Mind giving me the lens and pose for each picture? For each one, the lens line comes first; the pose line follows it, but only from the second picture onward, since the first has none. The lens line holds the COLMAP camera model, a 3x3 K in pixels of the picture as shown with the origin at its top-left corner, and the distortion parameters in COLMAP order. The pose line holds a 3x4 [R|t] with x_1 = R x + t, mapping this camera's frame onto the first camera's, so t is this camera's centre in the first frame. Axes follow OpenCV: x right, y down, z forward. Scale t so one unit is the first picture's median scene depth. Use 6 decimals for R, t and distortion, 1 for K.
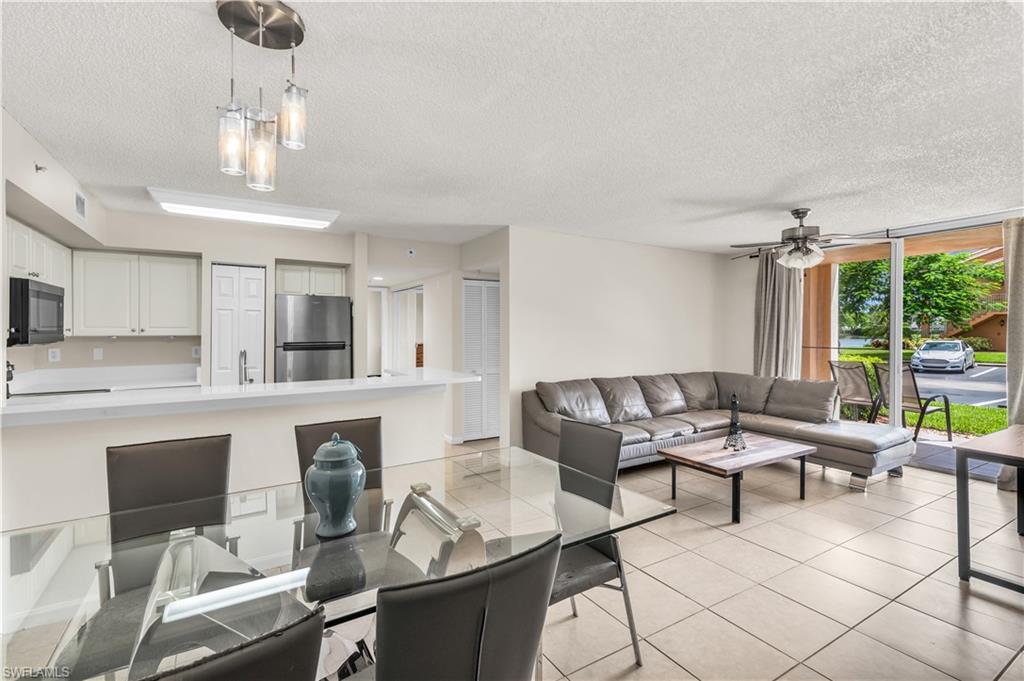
lens RADIAL K [[465.2, 0, 510.7], [0, 465.2, 331.7], [0, 0, 1]] dist [0.000400, 0.000466]
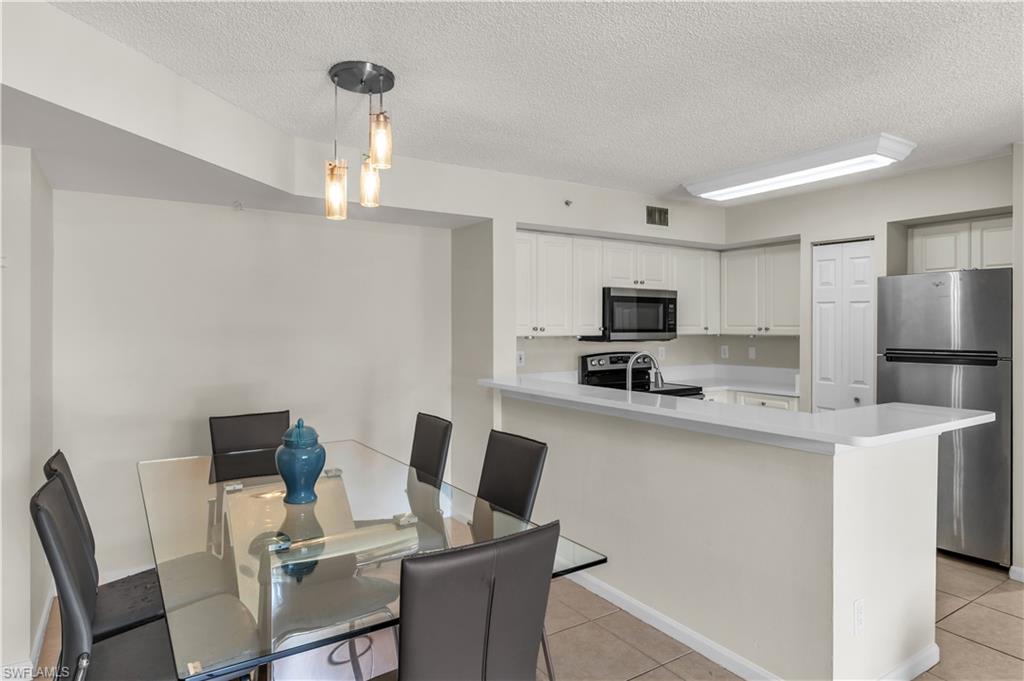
lens RADIAL K [[589.8, 0, 511.9], [0, 589.8, 323.7], [0, 0, 1]] dist [0.000289, -0.000053]
pose [[0.025790, -0.002286, -0.999665, 0.298931], [-0.001808, 0.999996, -0.002333, -0.008463], [0.999666, 0.001868, 0.025786, 0.403818]]
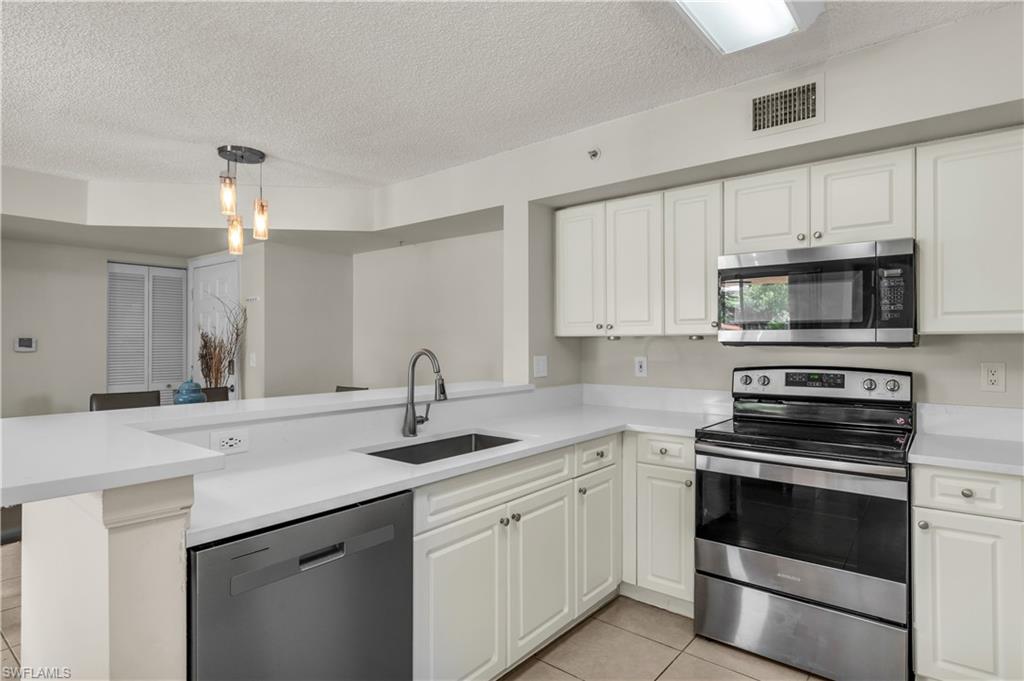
lens RADIAL K [[551.0, 0, 513.7], [0, 551.0, 336.0], [0, 0, 1]] dist [-0.001710, 0.000144]
pose [[-0.942362, -0.004961, -0.334559, -0.242291], [-0.000631, 0.999915, -0.013050, 0.015073], [0.334595, -0.012086, -0.942284, 0.992376]]
